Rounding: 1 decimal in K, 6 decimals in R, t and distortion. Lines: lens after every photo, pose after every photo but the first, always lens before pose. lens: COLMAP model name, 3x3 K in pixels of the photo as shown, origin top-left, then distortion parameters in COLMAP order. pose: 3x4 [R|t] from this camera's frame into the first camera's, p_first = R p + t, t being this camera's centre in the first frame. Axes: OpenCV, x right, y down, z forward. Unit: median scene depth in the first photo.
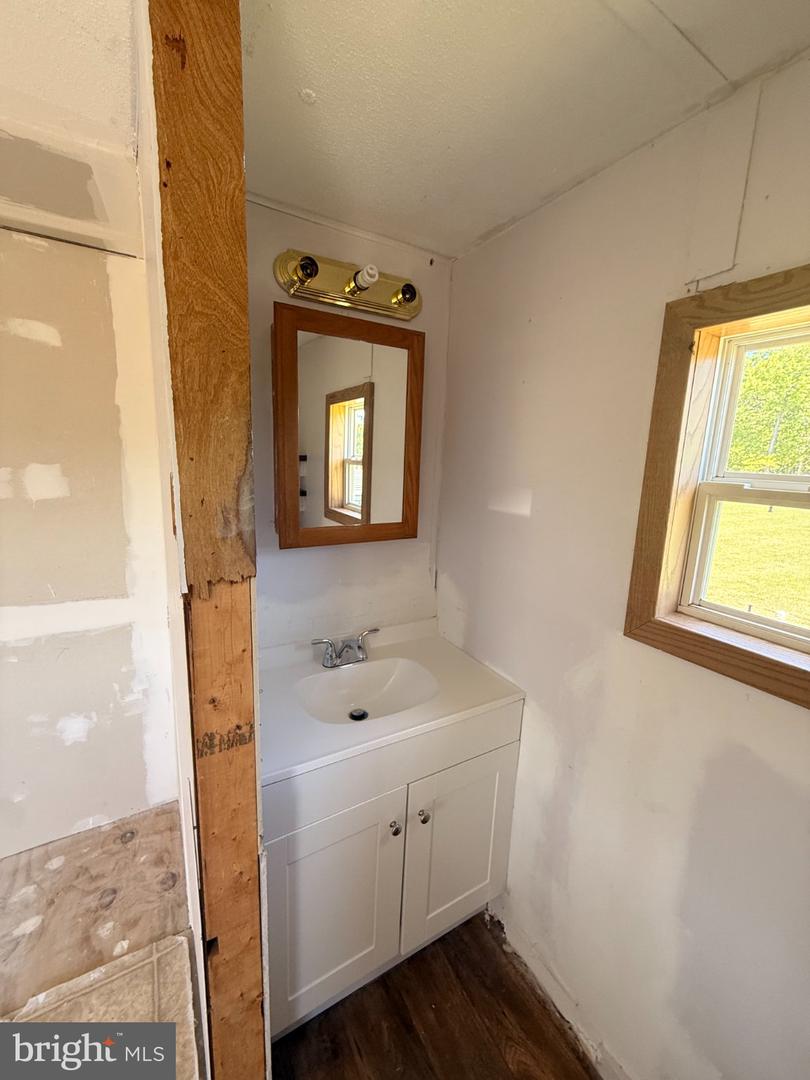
lens RADIAL K [[431.8, 0, 410.2], [0, 431.8, 537.1], [0, 0, 1]] dist [0.000261, 0.000039]
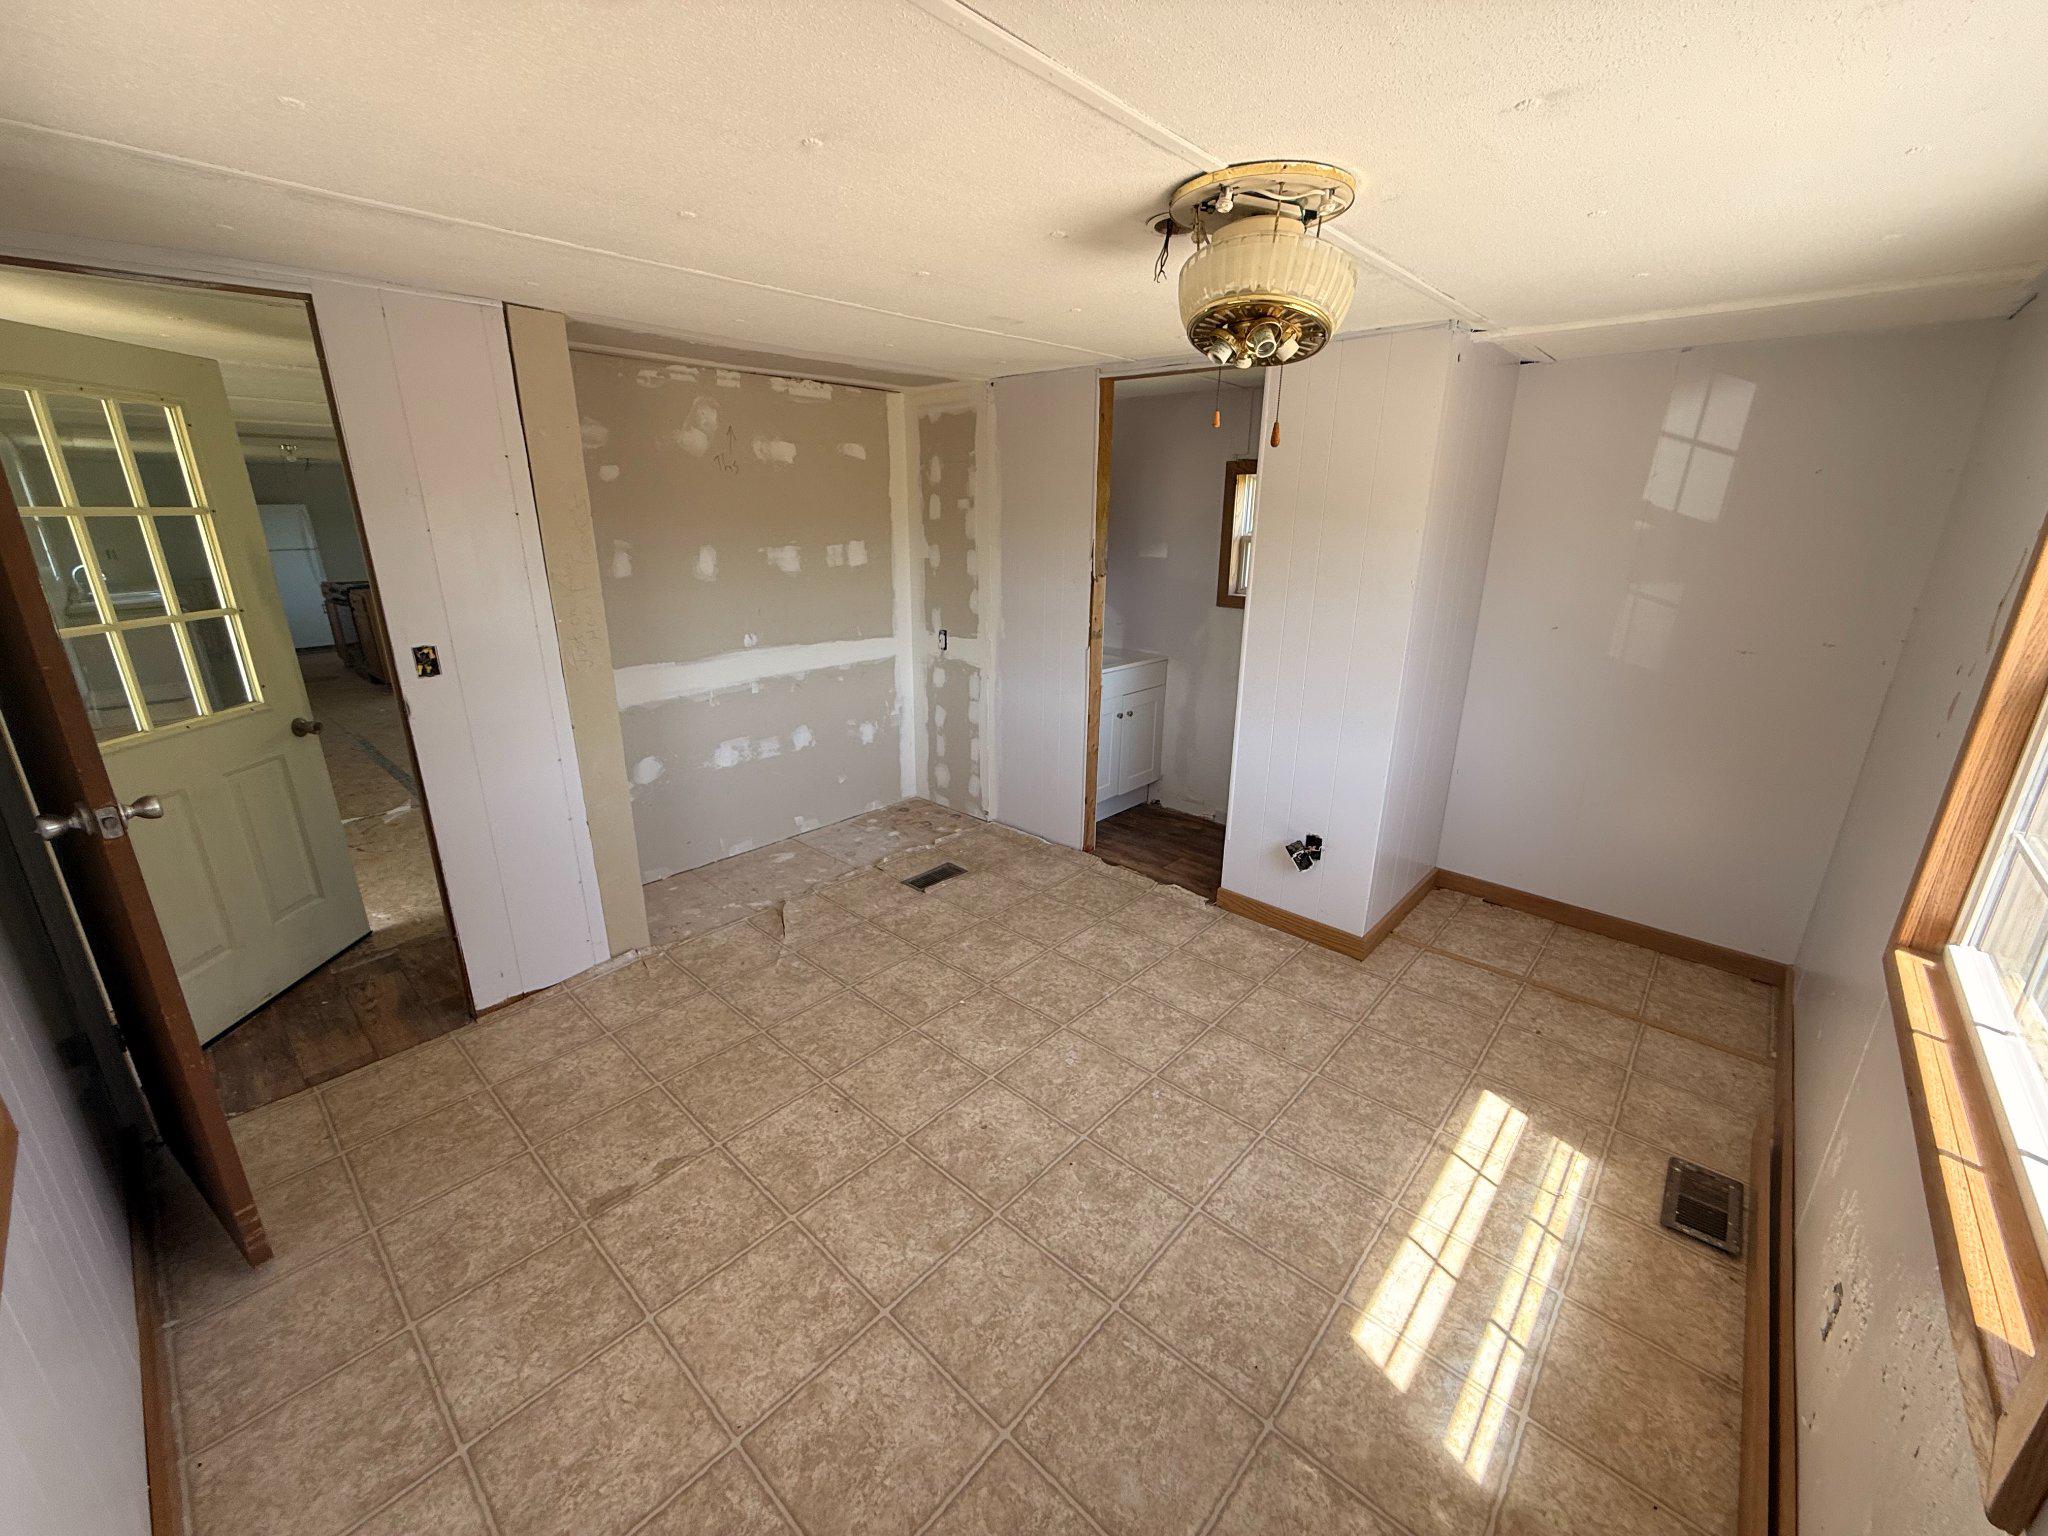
lens RADIAL K [[818.8, 0, 1015.4], [0, 818.8, 778.0], [0, 0, 1]] dist [0.000261, 0.000039]
pose [[0.954113, -0.118236, 0.275117, -1.122968], [0.083846, 0.987481, 0.133608, 0.285412], [-0.287470, -0.104410, 0.952082, -1.796911]]
